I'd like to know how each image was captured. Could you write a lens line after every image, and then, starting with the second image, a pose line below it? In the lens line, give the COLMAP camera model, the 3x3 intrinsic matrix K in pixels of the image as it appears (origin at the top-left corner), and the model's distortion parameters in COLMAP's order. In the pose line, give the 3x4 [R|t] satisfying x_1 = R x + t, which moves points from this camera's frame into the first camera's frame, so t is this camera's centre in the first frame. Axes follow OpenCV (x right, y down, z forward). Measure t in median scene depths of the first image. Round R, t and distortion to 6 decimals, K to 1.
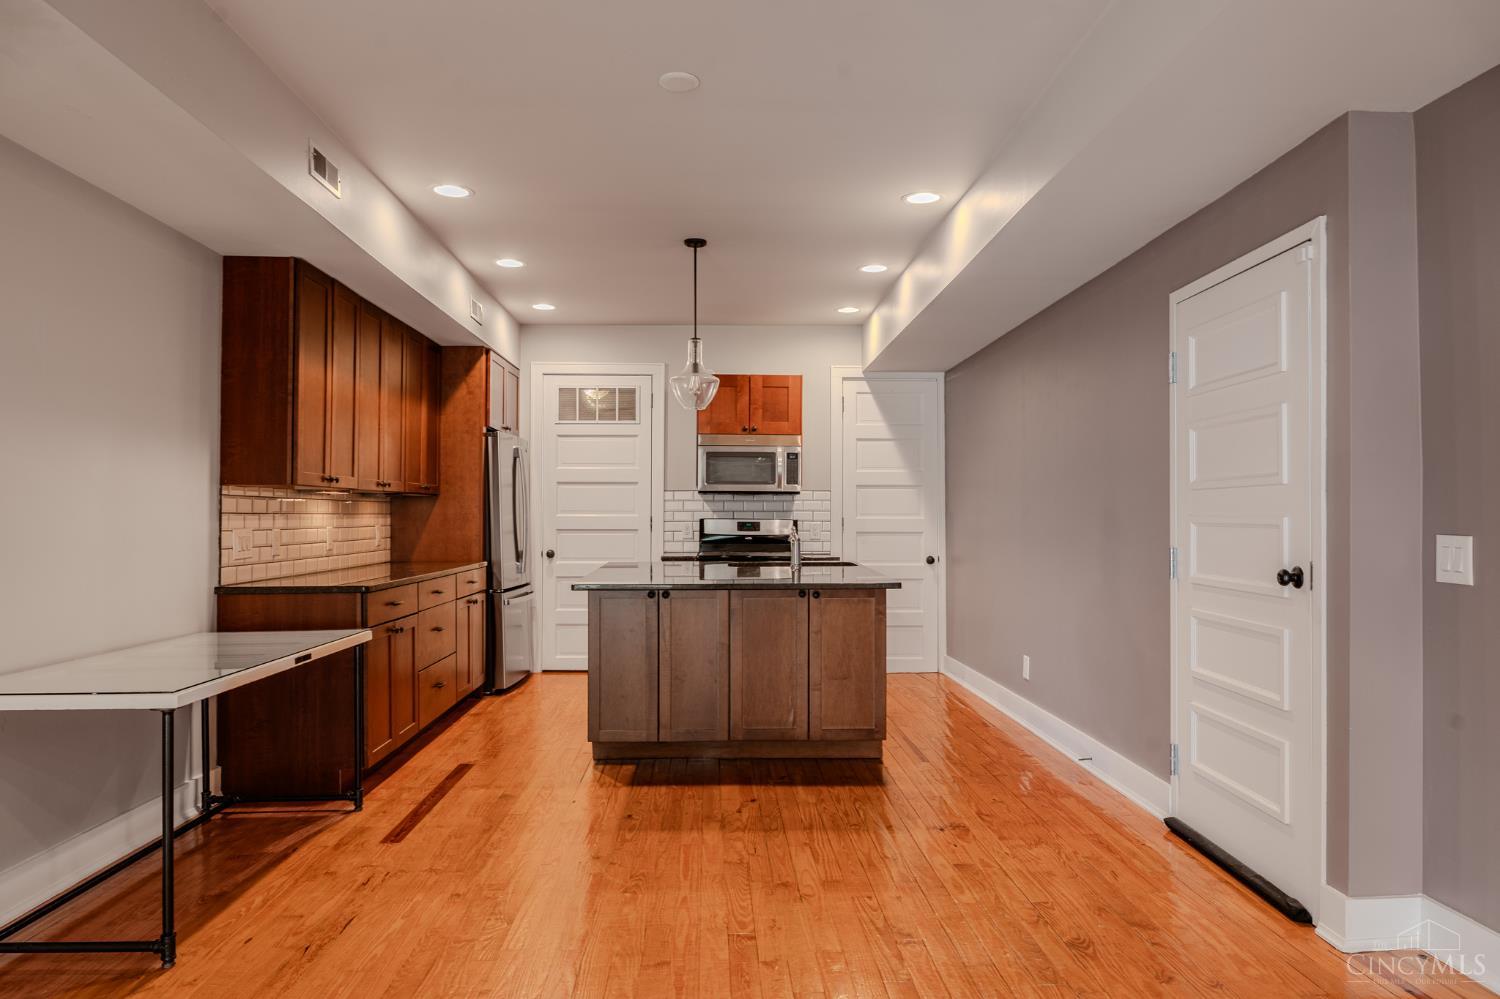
lens RADIAL K [[994.2, 0, 751.1], [0, 994.2, 501.4], [0, 0, 1]] dist [-0.002617, -0.007750]
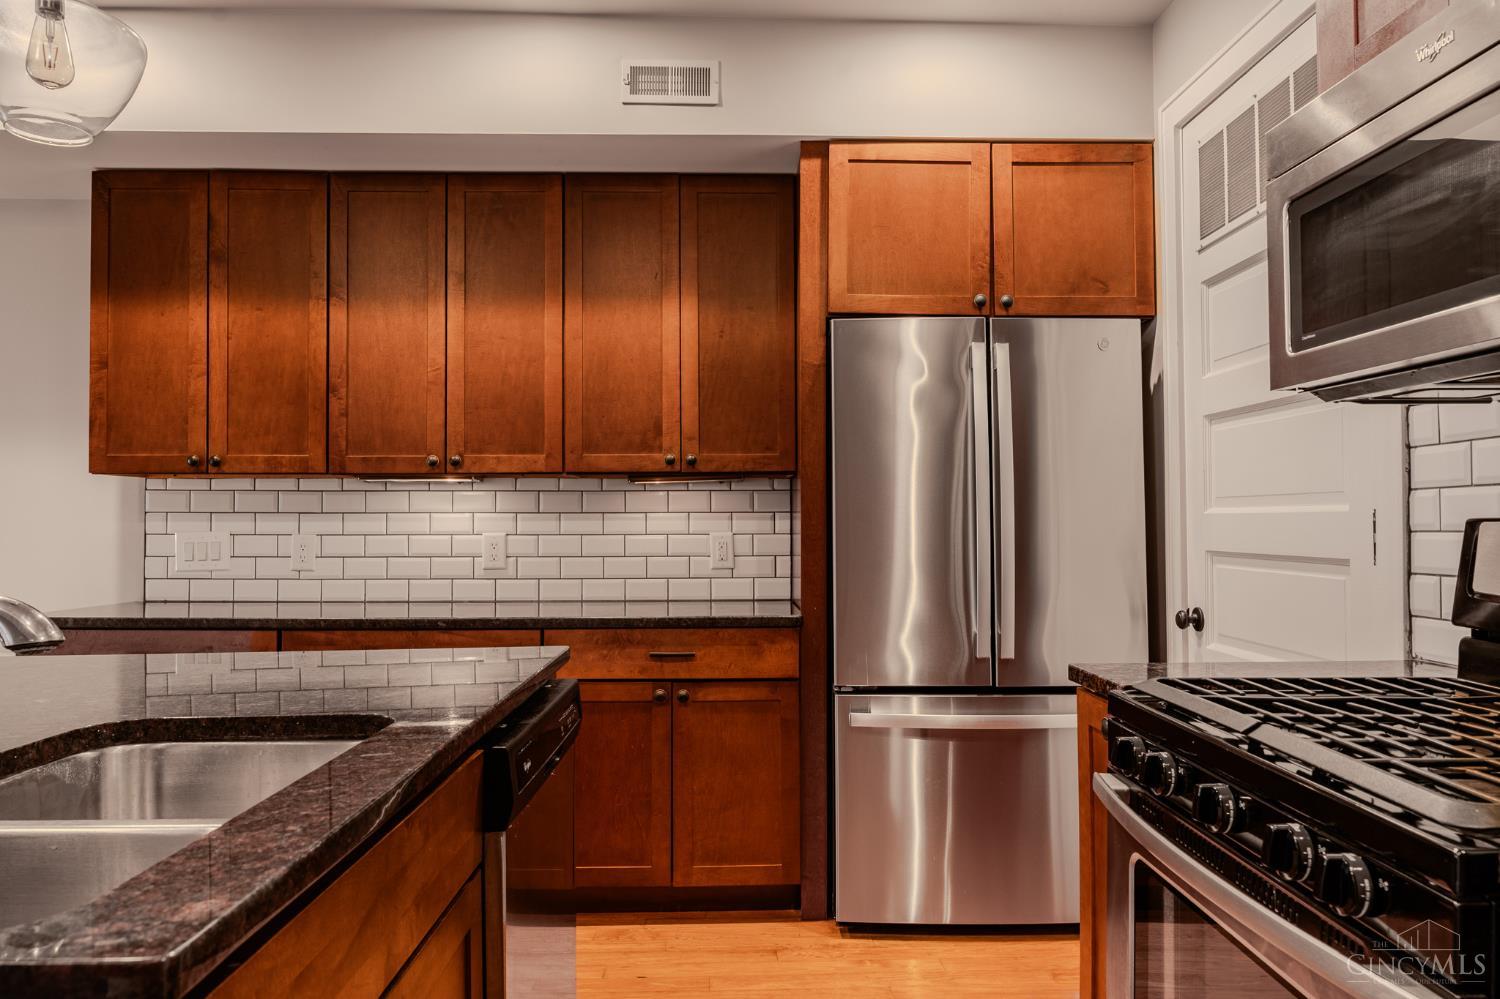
lens RADIAL K [[994.2, 0, 751.1], [0, 994.2, 501.4], [0, 0, 1]] dist [-0.002617, -0.007750]
pose [[-0.012410, -0.021428, -0.999693, 0.180919], [0.015722, 0.999643, -0.021623, 0.018205], [0.999799, -0.015985, -0.012068, 0.979973]]
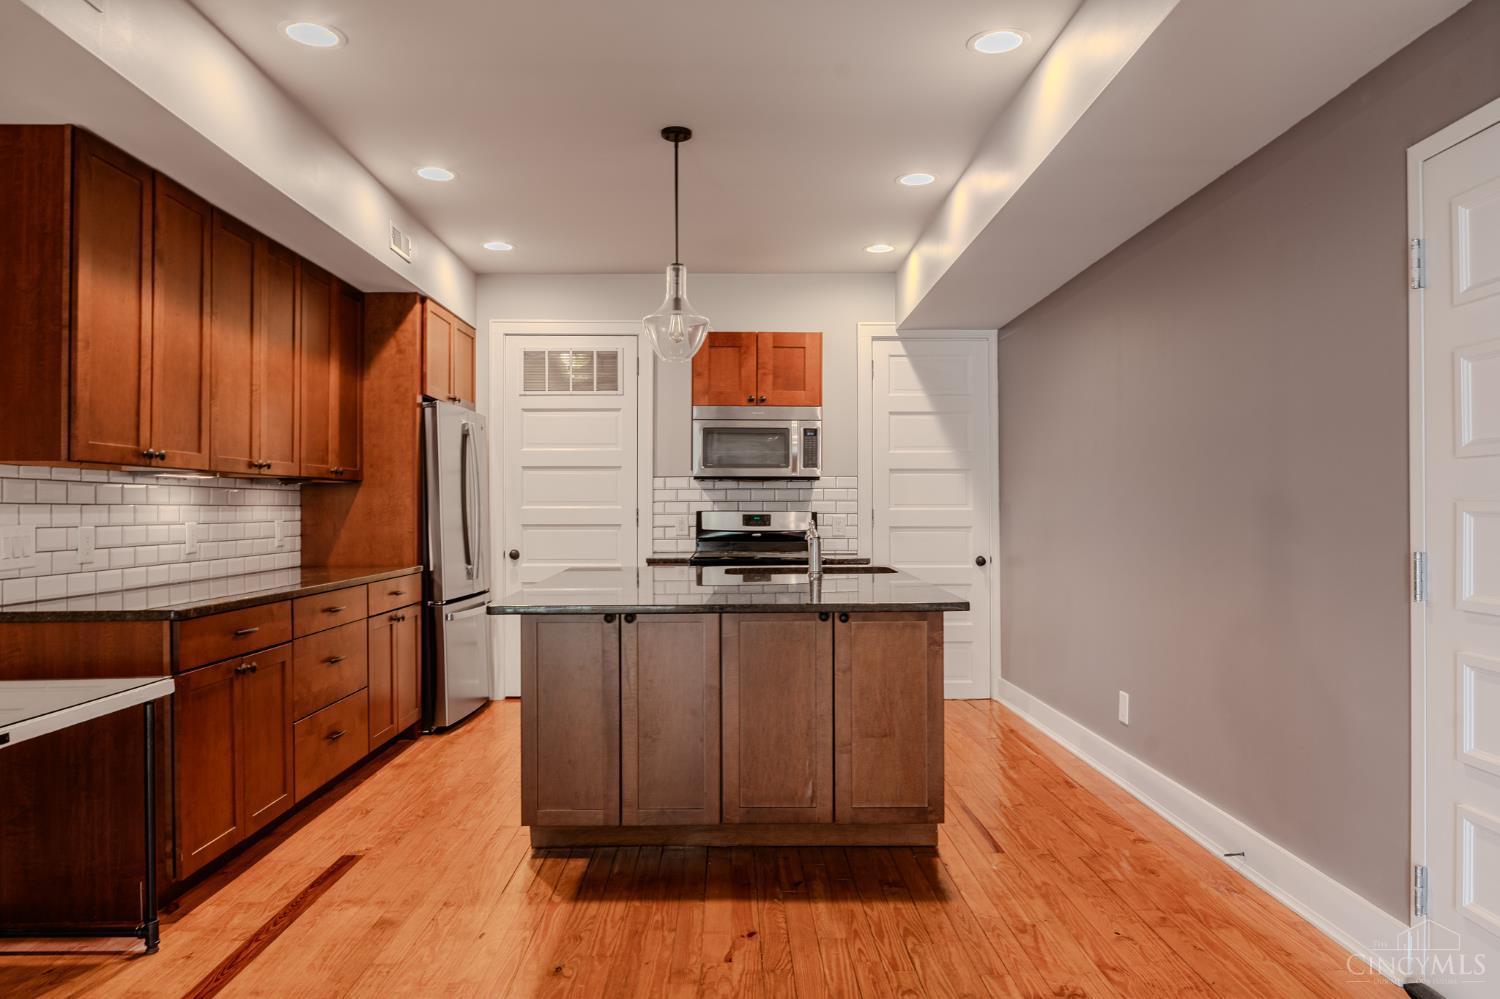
lens RADIAL K [[994.2, 0, 751.1], [0, 994.2, 501.4], [0, 0, 1]] dist [-0.002617, -0.007750]
pose [[0.999805, -0.003486, -0.019422, 0.010070], [0.003605, 0.999975, 0.006127, 0.005553], [0.019400, -0.006196, 0.999793, 0.217040]]
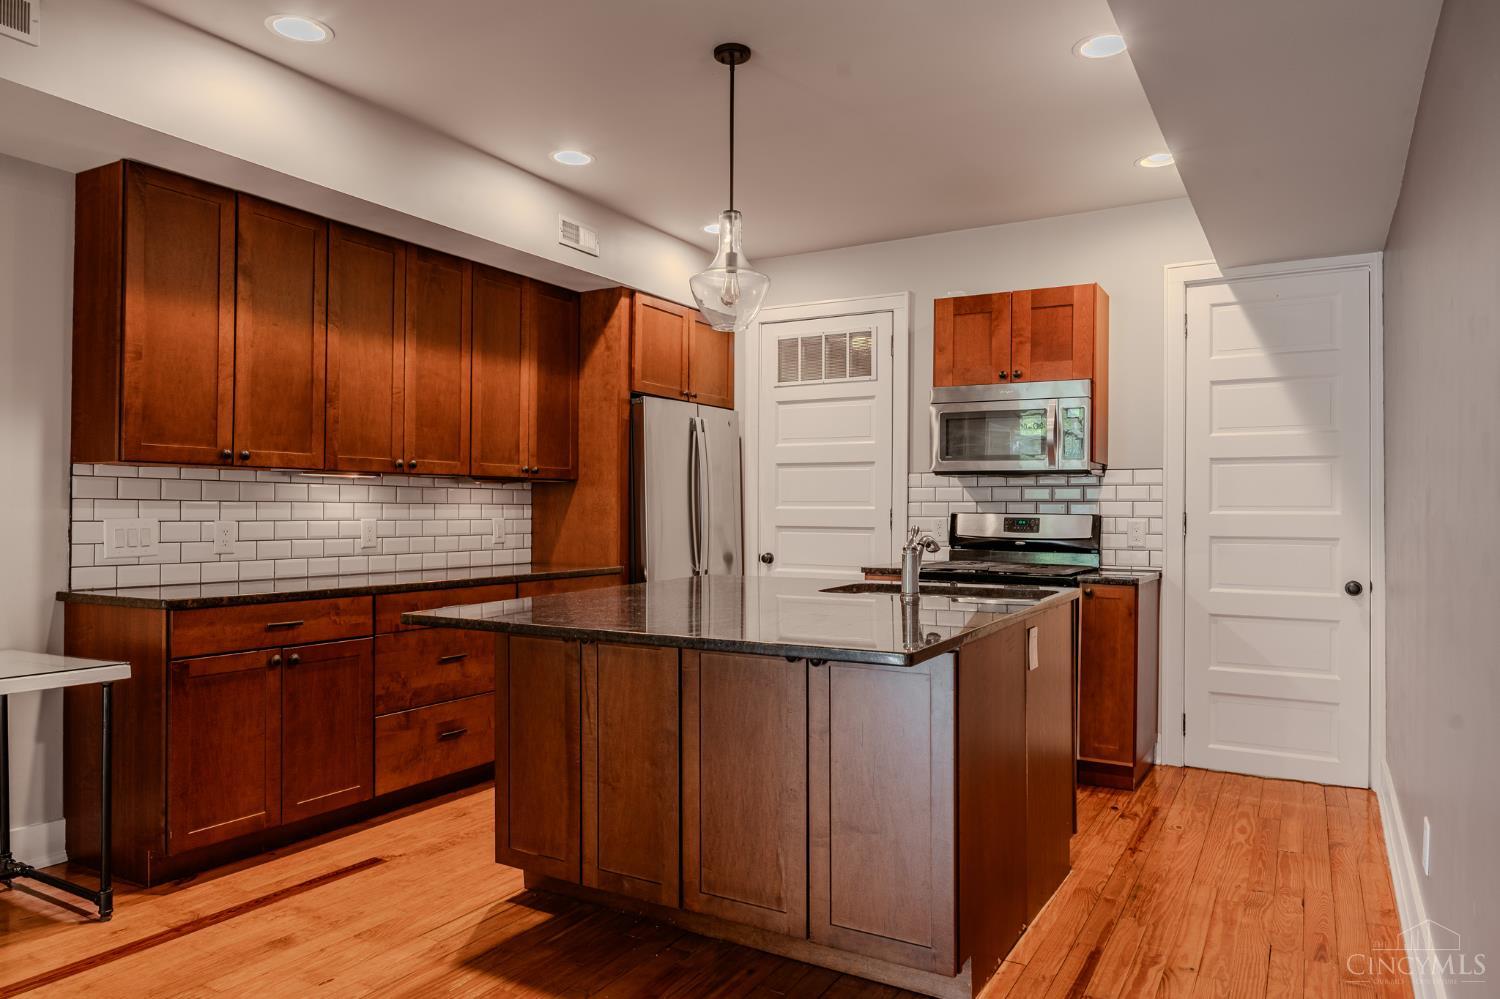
lens RADIAL K [[994.2, 0, 751.1], [0, 994.2, 501.4], [0, 0, 1]] dist [-0.002617, -0.007750]
pose [[0.845870, -0.001618, -0.533386, 0.224816], [0.002992, 0.999994, 0.001710, 0.009218], [0.533380, -0.003043, 0.845870, 0.402602]]
